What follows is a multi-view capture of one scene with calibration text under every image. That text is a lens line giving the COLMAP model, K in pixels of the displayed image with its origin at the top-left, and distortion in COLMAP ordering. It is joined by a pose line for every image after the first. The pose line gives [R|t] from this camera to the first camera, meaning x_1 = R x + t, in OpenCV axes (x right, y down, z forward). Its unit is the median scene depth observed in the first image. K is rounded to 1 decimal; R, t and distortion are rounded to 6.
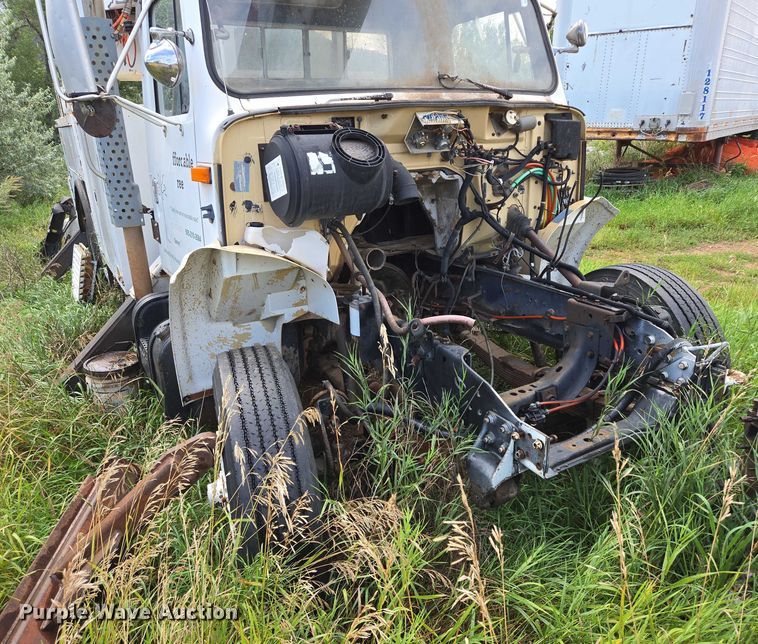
lens RADIAL K [[543.4, 0, 390.3], [0, 543.4, 328.2], [0, 0, 1]] dist [0.044714, -0.017754]
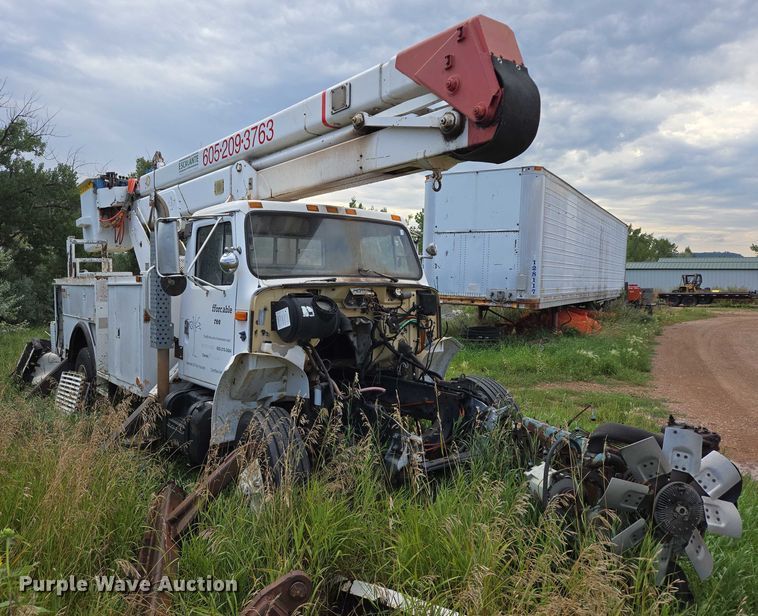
lens RADIAL K [[587.7, 0, 374.3], [0, 587.7, 309.8], [0, 0, 1]] dist [0.039945, -0.020480]
pose [[0.984708, 0.027454, 0.172037, -0.201583], [0.027194, 0.951179, -0.307441, 0.285136], [-0.172078, 0.307418, 0.935886, -0.838178]]
